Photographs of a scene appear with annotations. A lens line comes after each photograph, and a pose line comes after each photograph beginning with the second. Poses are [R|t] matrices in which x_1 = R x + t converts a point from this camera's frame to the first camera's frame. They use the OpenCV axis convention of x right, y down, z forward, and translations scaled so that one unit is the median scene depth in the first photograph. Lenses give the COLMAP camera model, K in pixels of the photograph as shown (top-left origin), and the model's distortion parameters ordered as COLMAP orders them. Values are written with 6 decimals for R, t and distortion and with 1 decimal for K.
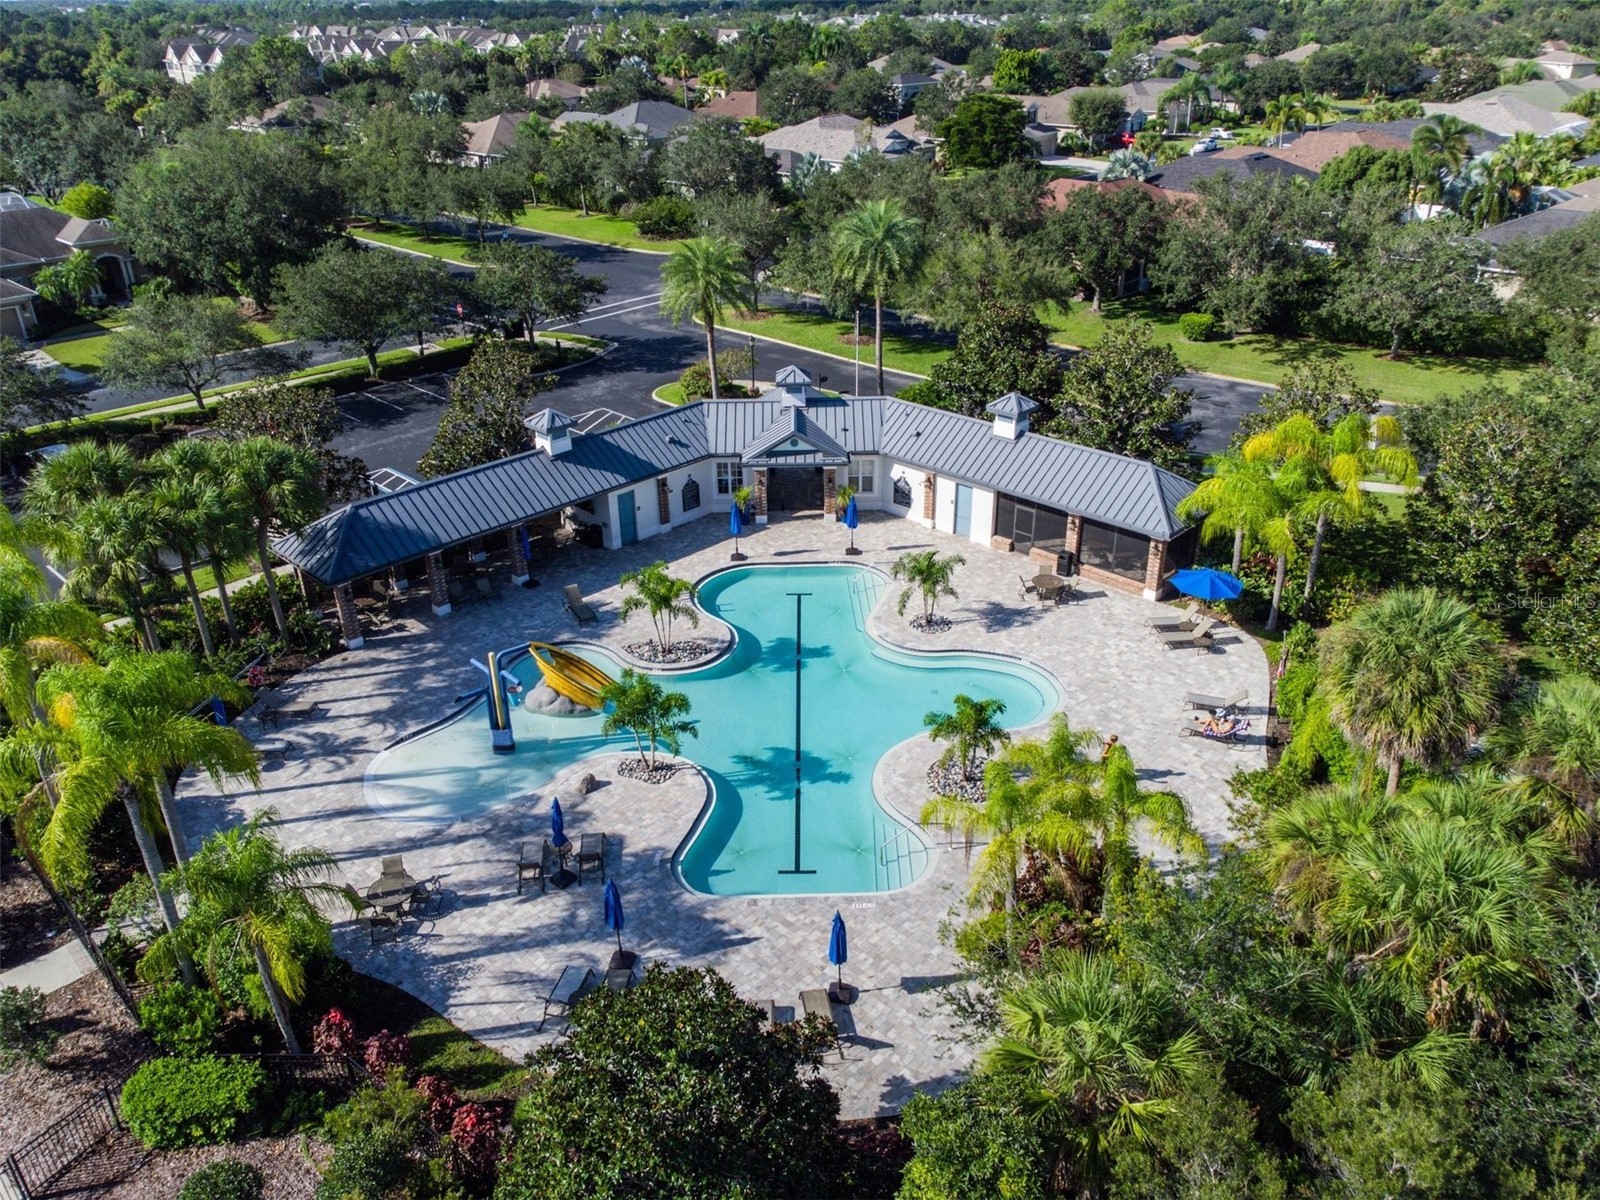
lens RADIAL K [[1104.8, 0, 800.0], [0, 1104.8, 600.0], [0, 0, 1]] dist [0.012504, 0.000024]
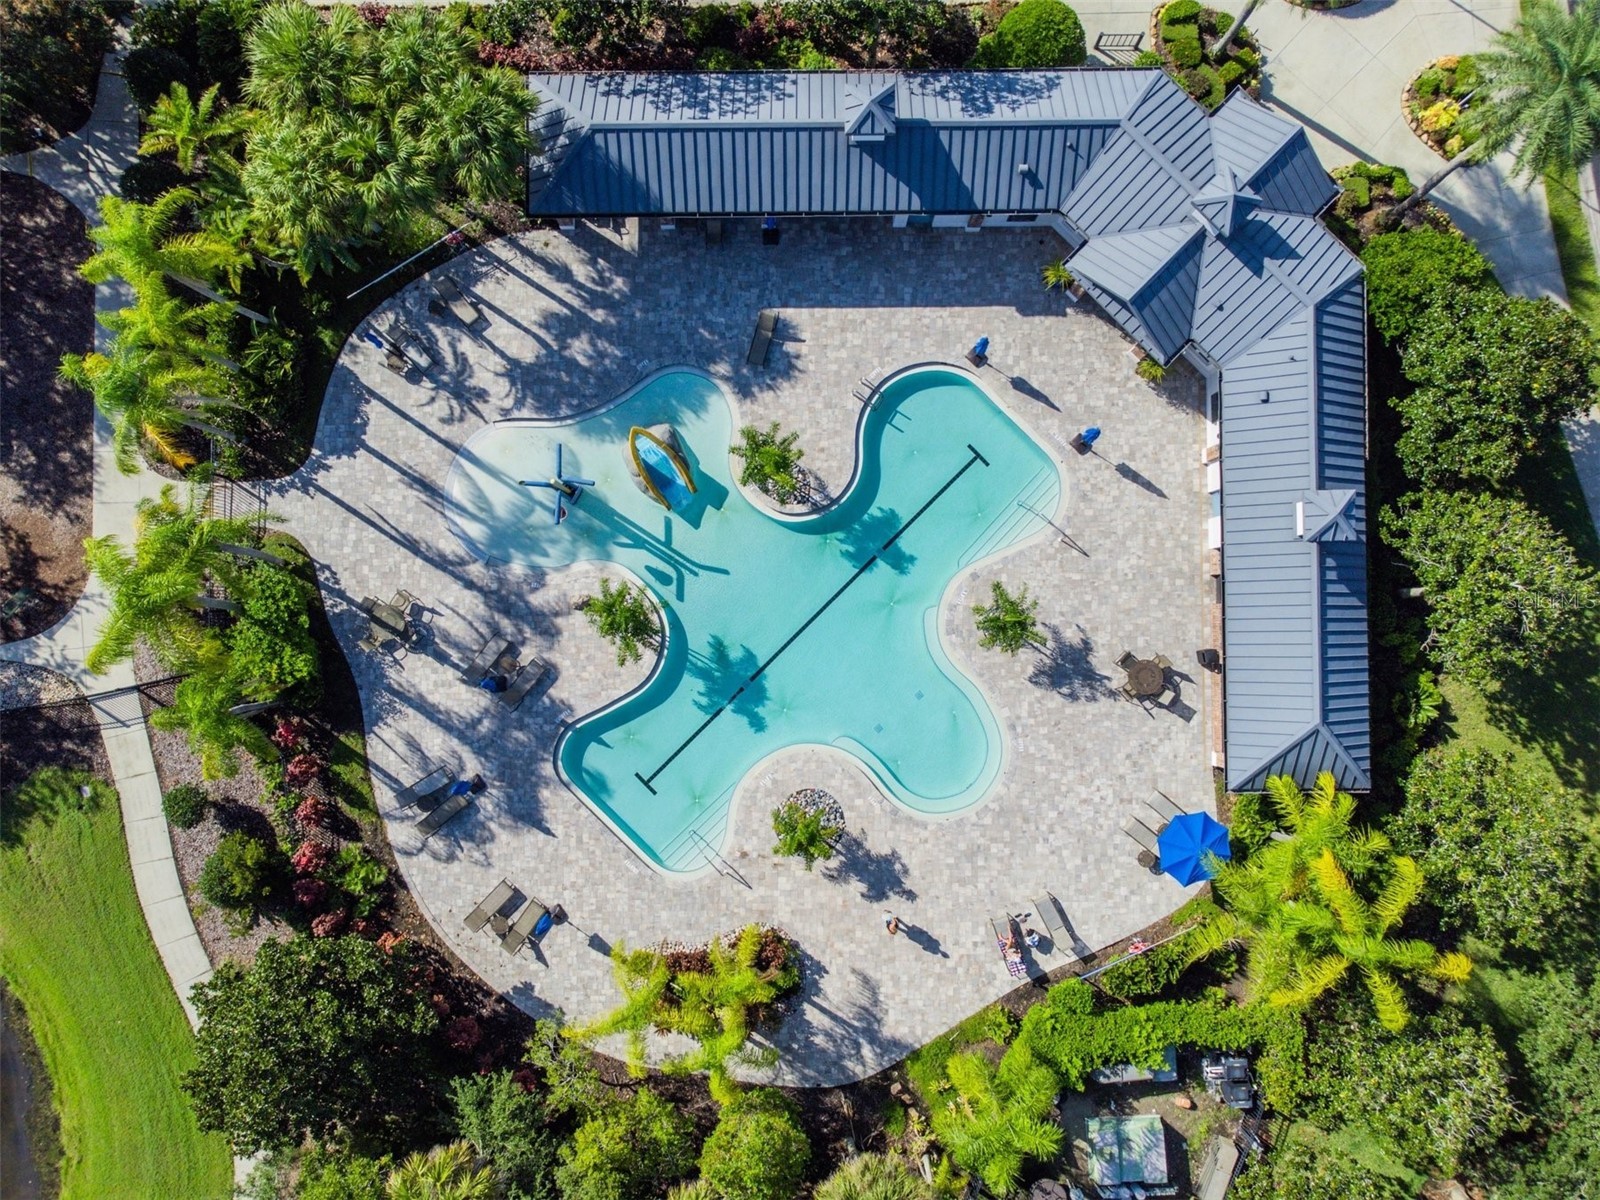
lens RADIAL K [[1104.8, 0, 800.0], [0, 1104.8, 600.0], [0, 0, 1]] dist [0.012504, 0.000024]
pose [[0.702443, 0.711726, 0.004413, -0.031185], [-0.376909, 0.366719, 0.850563, -0.914318], [0.603749, -0.599136, 0.525855, 0.503746]]
